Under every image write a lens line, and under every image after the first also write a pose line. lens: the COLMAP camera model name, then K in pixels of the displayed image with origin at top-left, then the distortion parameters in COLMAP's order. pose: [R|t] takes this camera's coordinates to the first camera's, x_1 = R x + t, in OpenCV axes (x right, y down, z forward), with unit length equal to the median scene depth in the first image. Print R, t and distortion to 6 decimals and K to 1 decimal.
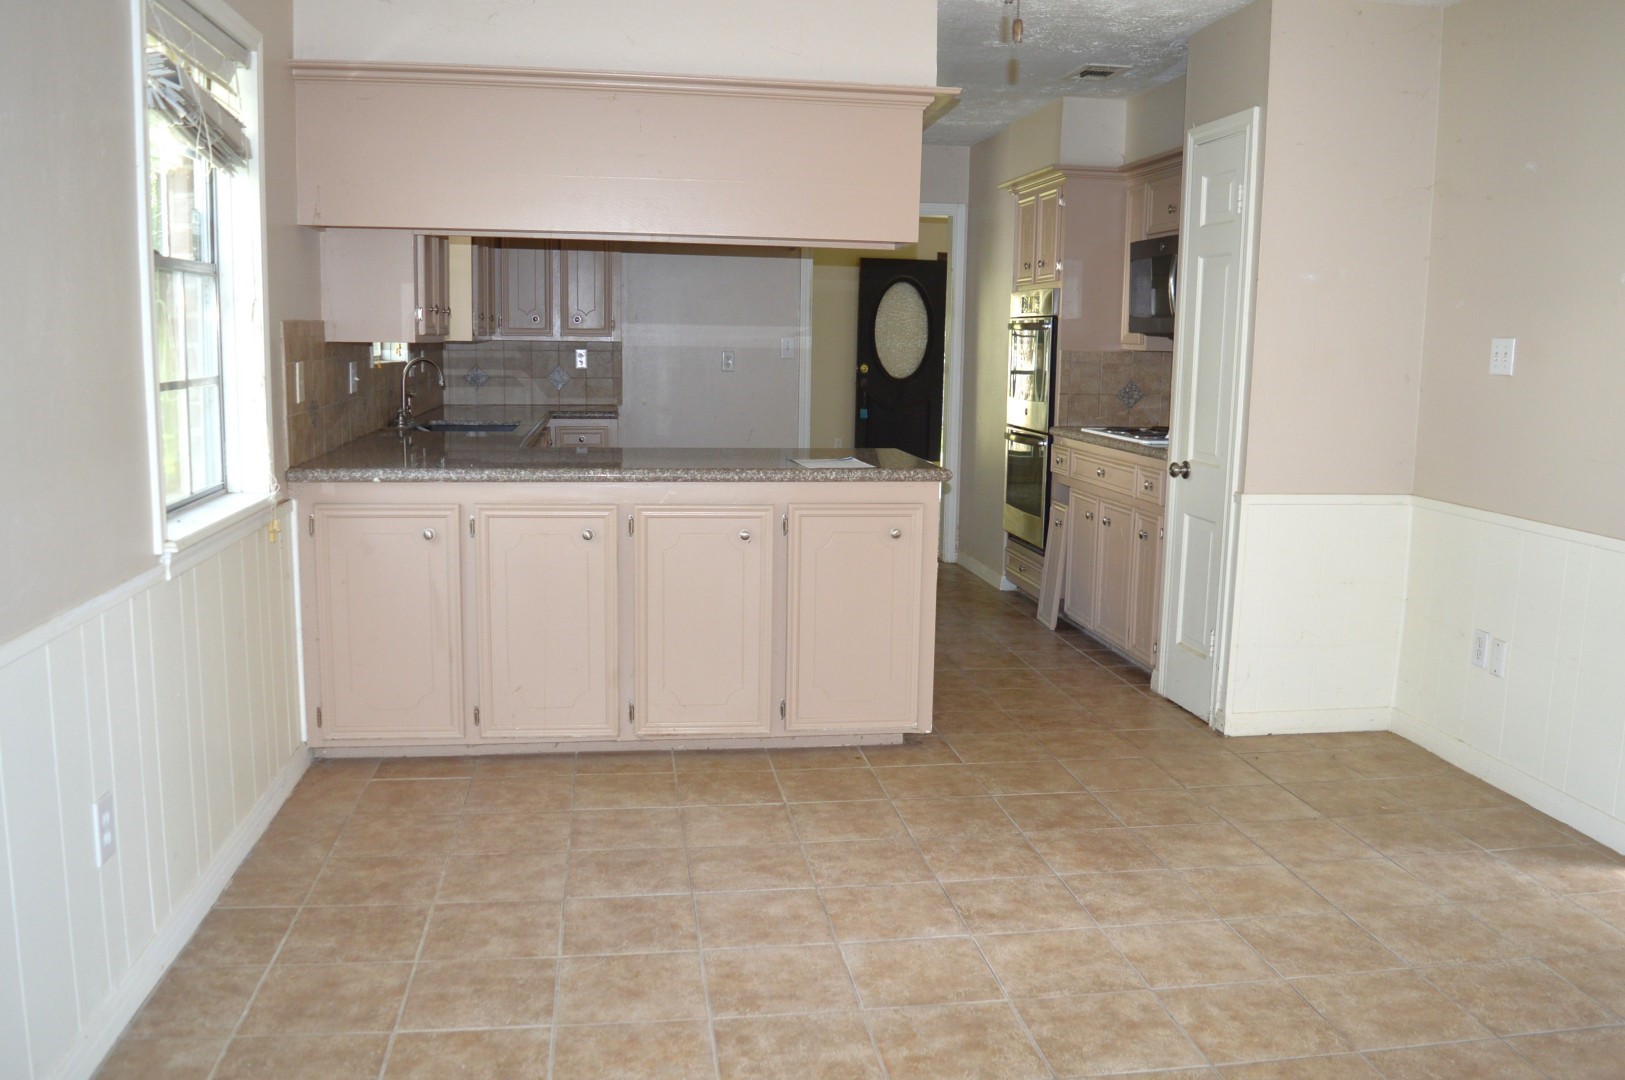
lens RADIAL K [[1294.3, 0, 812.4], [0, 1294.3, 536.9], [0, 0, 1]] dist [-0.072390, 0.002897]
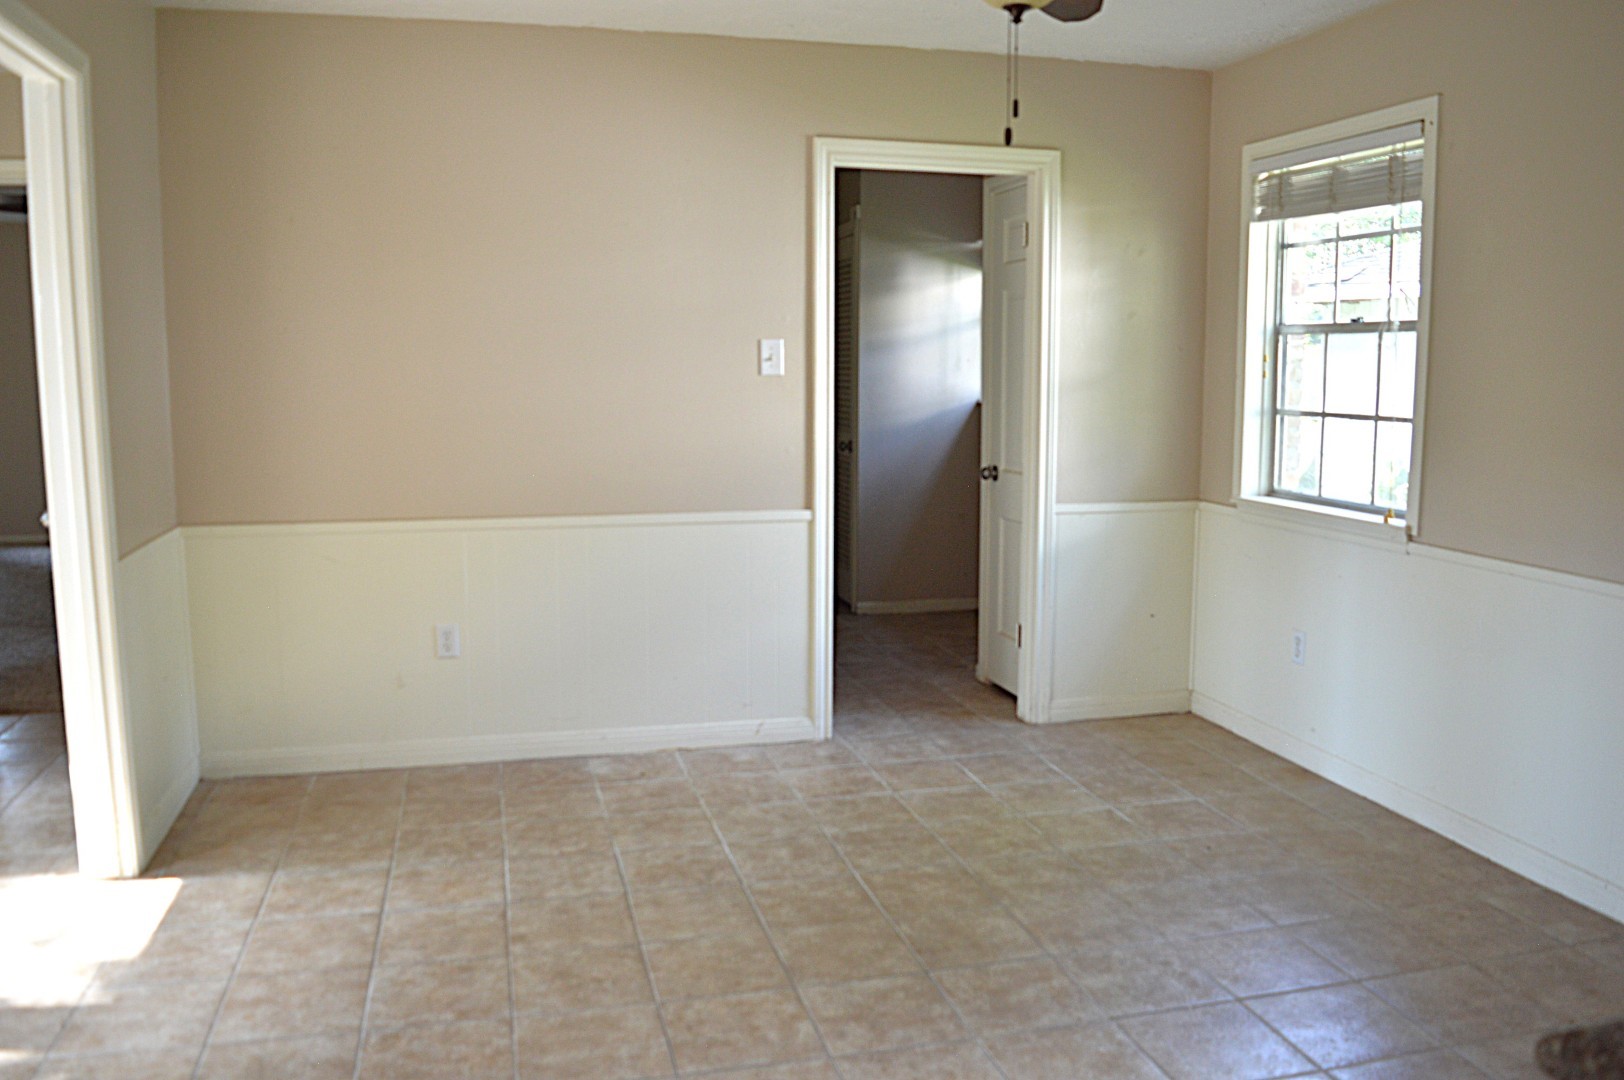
lens RADIAL K [[1293.5, 0, 814.3], [0, 1293.5, 538.5], [0, 0, 1]] dist [-0.072390, 0.002897]
pose [[-0.993727, -0.008611, -0.111504, 0.400026], [-0.039471, 0.959875, 0.277638, -0.286822], [0.104639, 0.280298, -0.954193, 1.862032]]
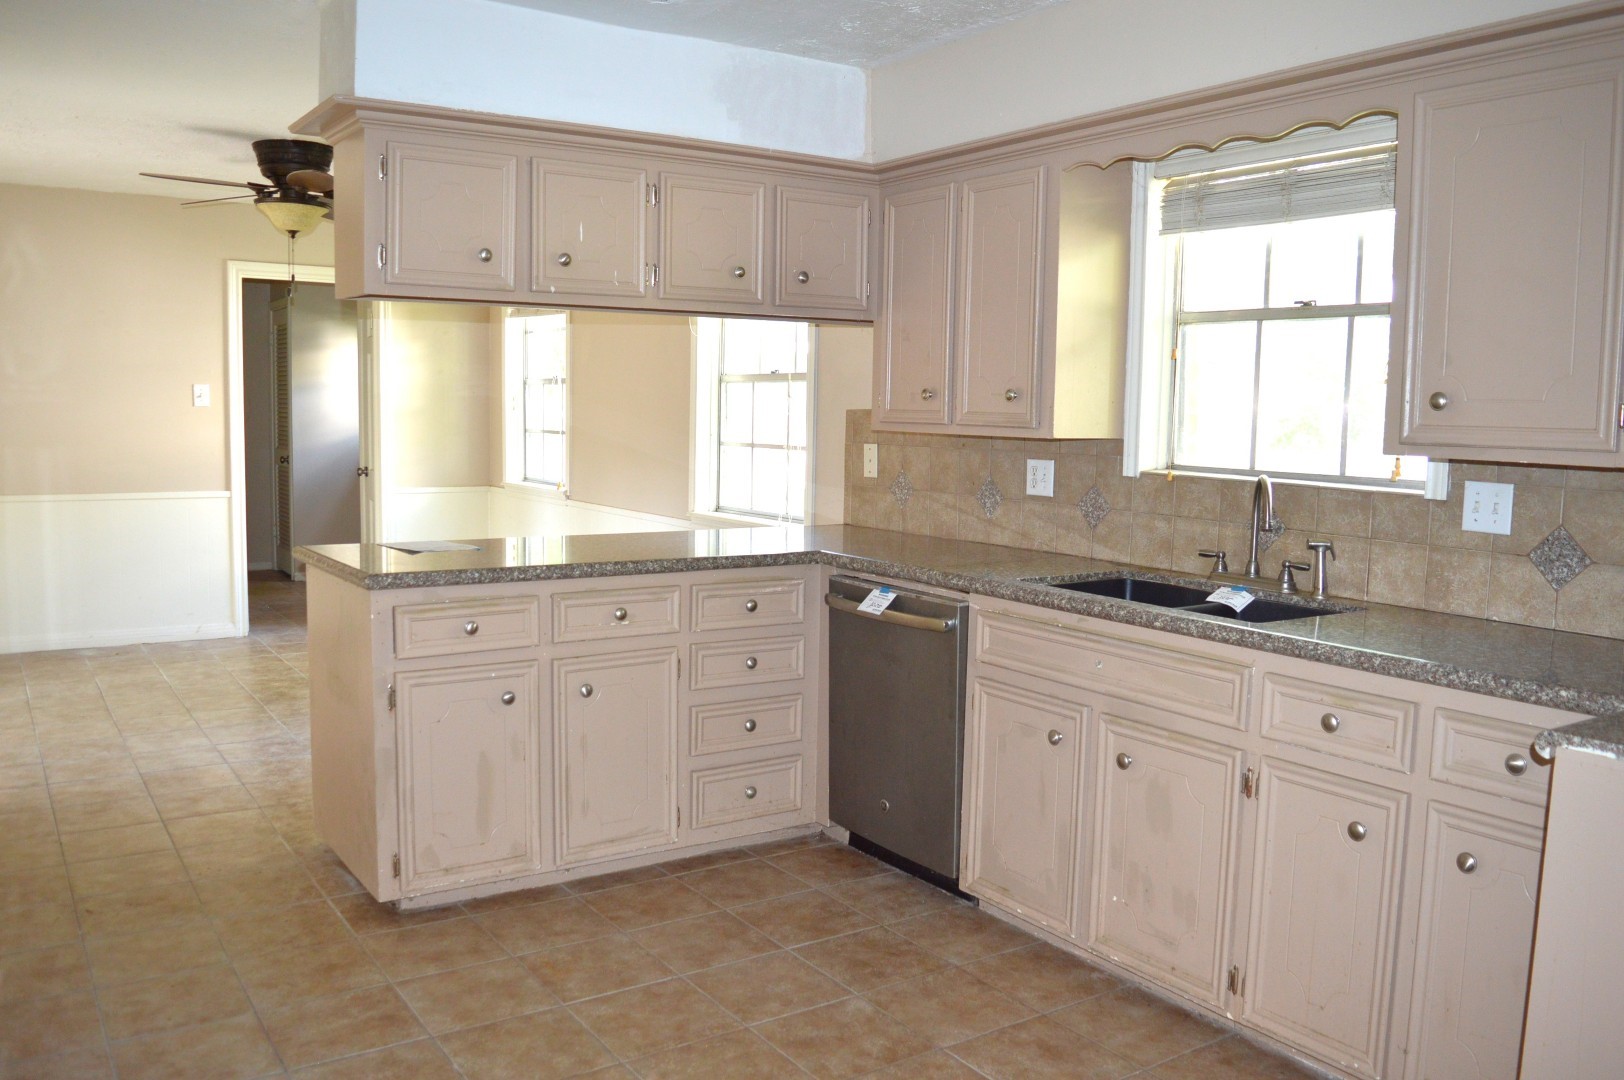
lens RADIAL K [[1293.5, 0, 801.3], [0, 1293.5, 545.1], [0, 0, 1]] dist [-0.072390, 0.002897]
pose [[-0.901971, 0.007760, -0.431726, 0.284263], [-0.102499, 0.967413, 0.231531, -0.493831], [0.419454, 0.253086, -0.871783, 3.157999]]
